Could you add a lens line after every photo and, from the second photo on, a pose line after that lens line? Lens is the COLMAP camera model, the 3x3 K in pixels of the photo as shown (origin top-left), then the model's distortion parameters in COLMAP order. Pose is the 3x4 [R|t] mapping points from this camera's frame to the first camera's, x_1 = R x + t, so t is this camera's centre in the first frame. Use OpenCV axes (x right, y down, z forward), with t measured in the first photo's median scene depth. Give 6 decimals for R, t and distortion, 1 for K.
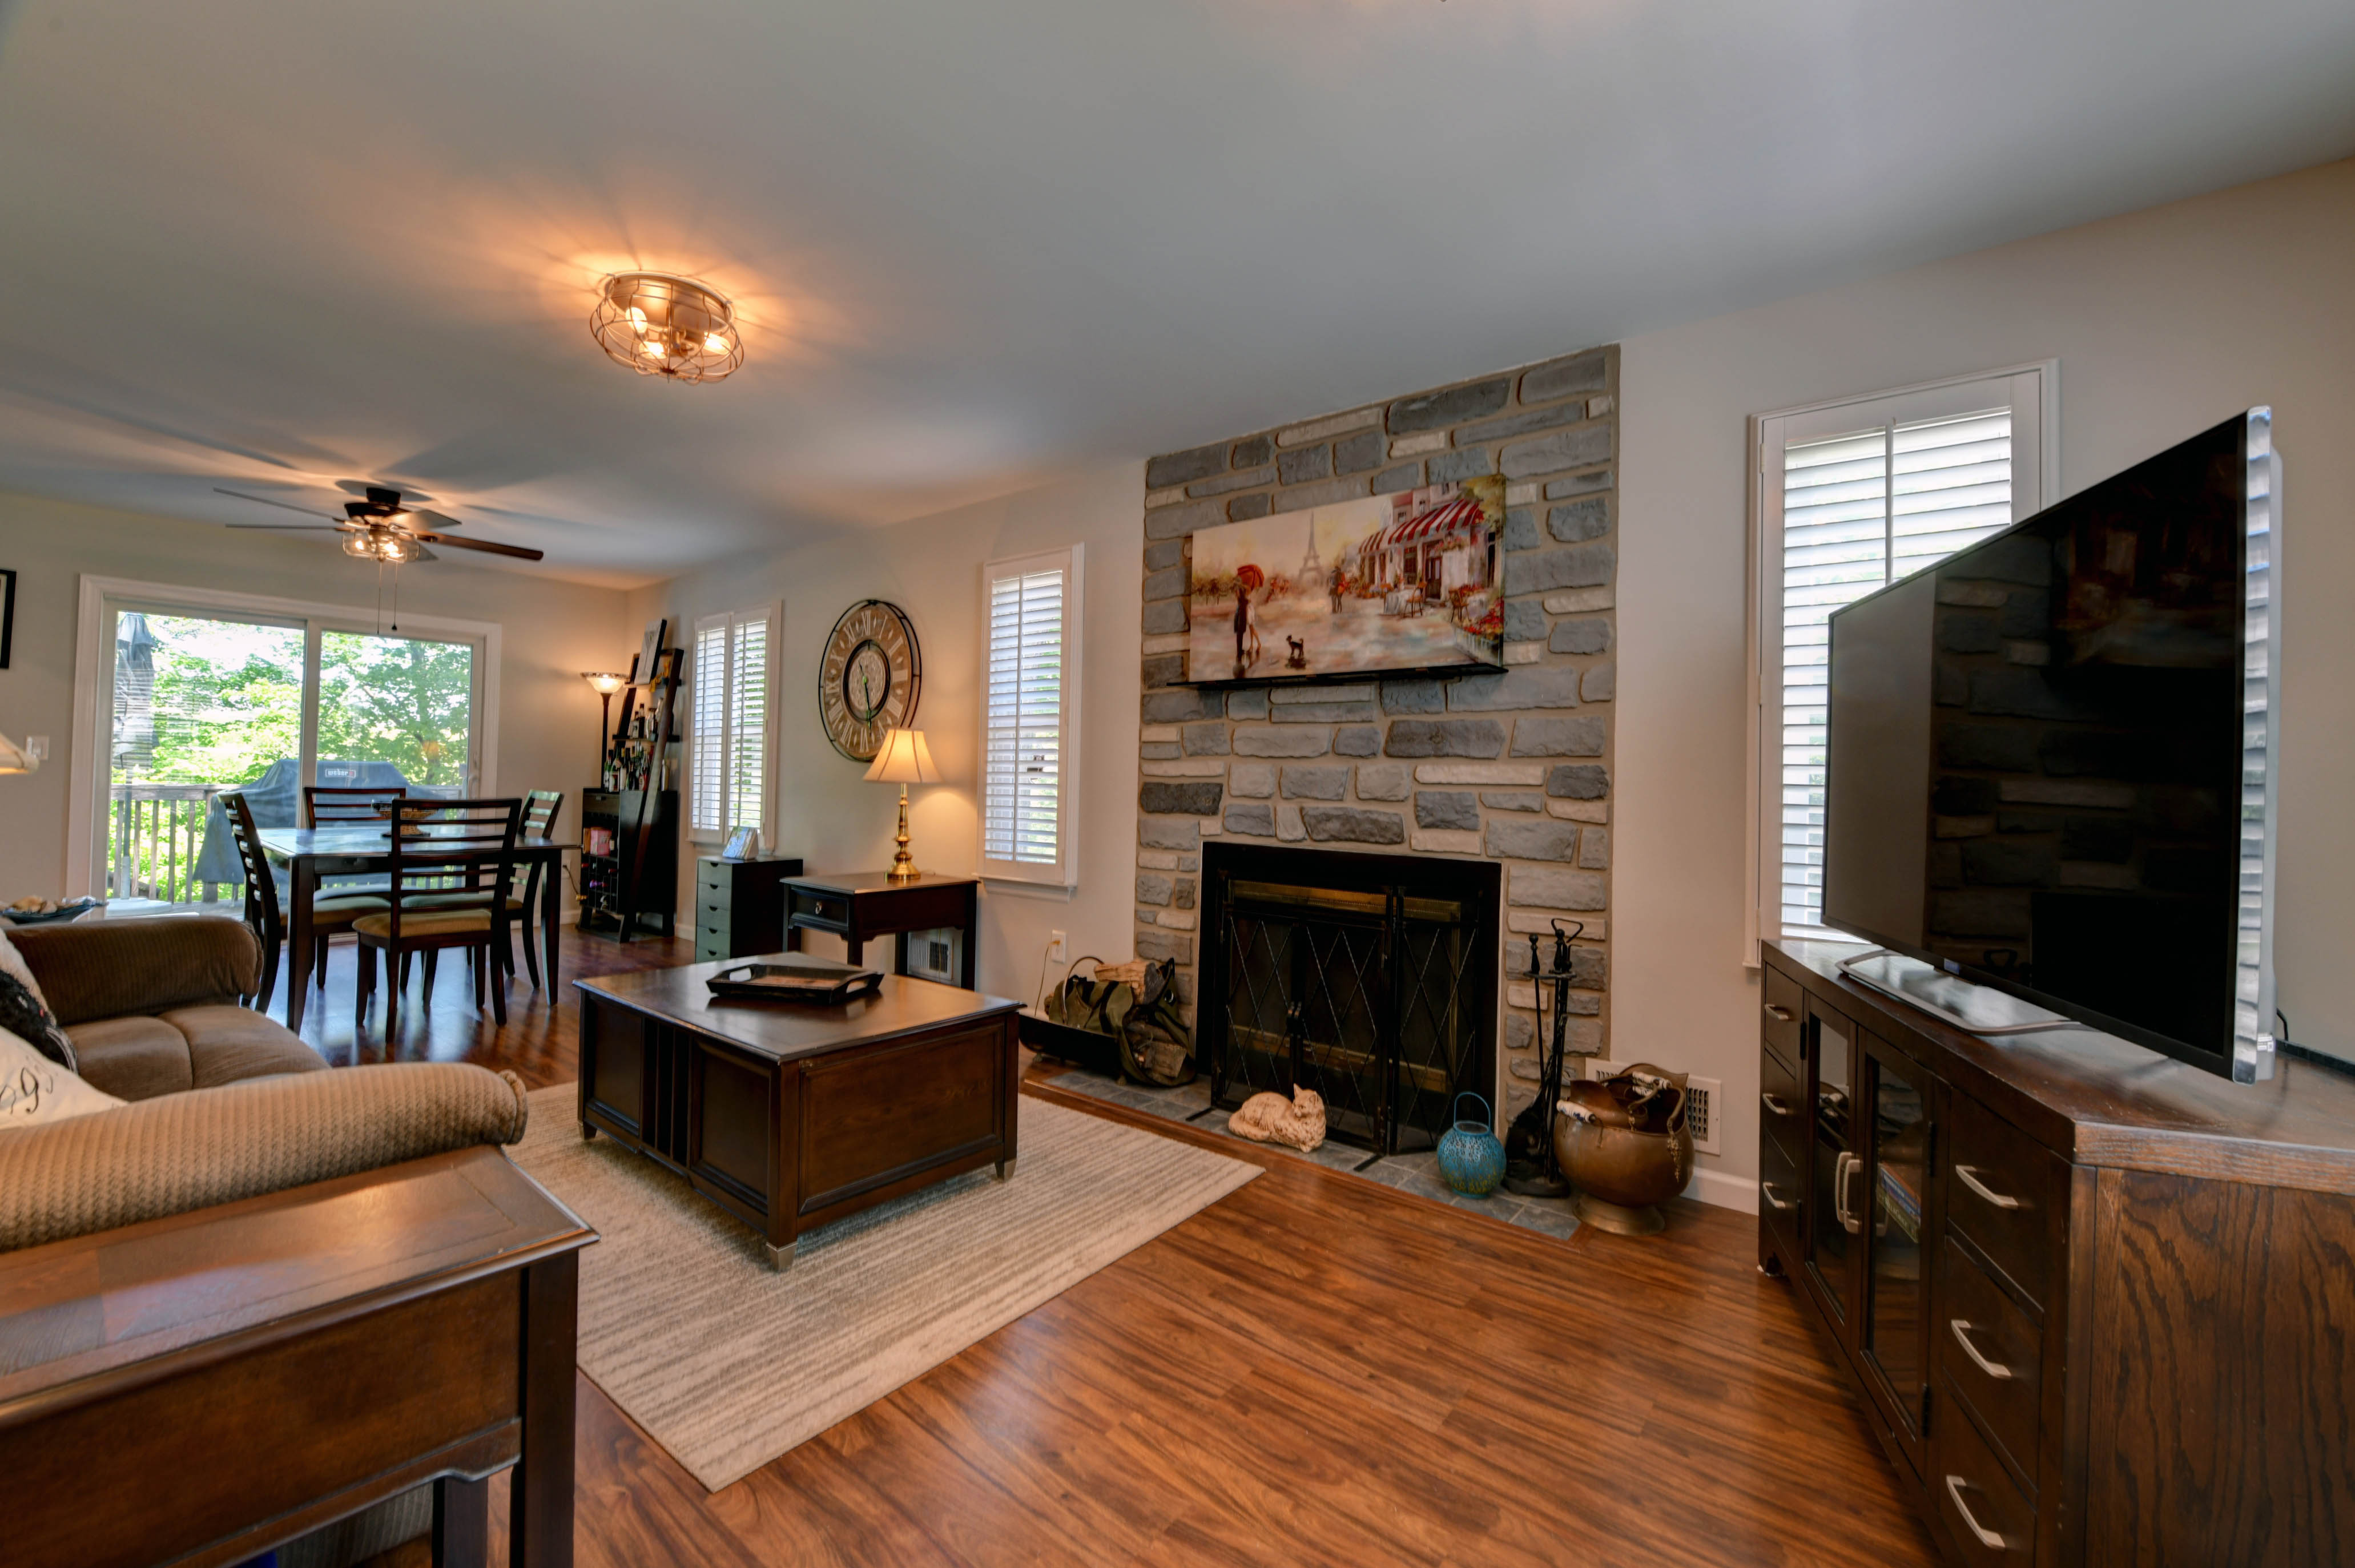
lens RADIAL K [[954.1, 0, 1179.4], [0, 954.1, 772.9], [0, 0, 1]] dist [-0.007038, -0.000276]
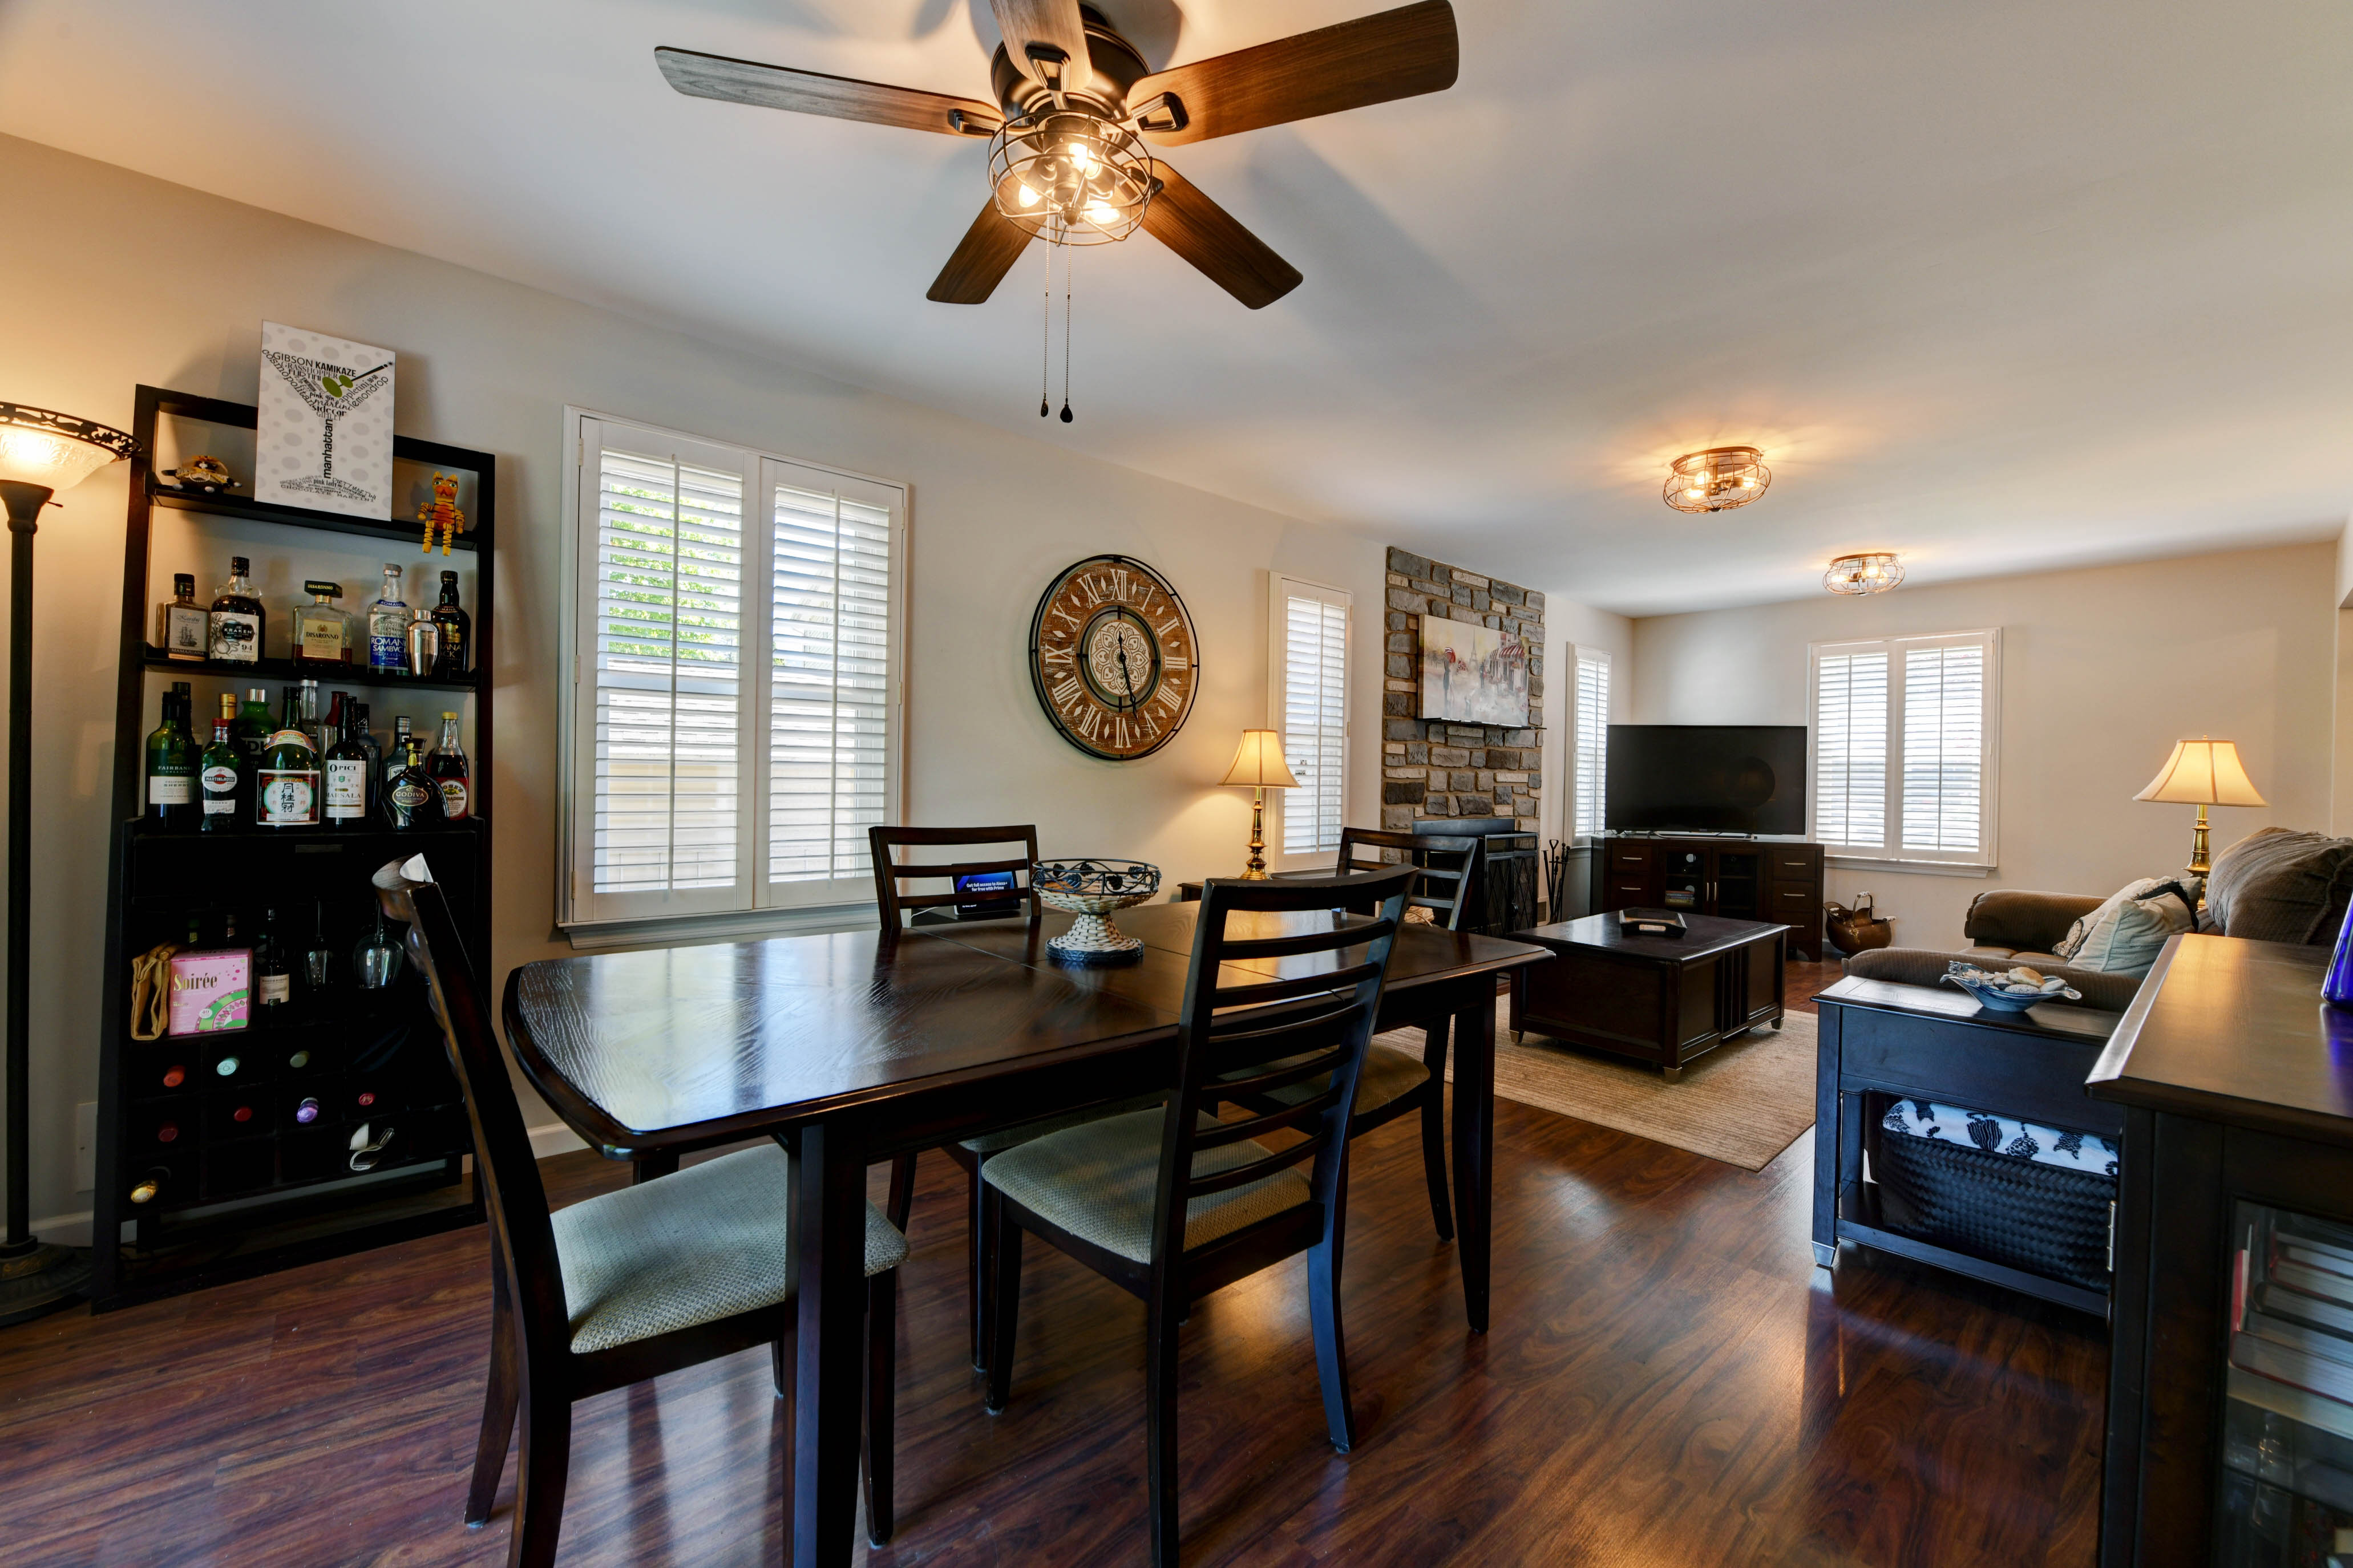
lens RADIAL K [[931.2, 0, 1184.2], [0, 931.2, 785.0], [0, 0, 1]] dist [-0.009973, -0.000643]
pose [[0.170471, -0.026137, 0.985016, -1.515121], [-0.025358, 0.999201, 0.030902, -0.022649], [-0.985036, -0.030246, 0.169672, 1.132757]]
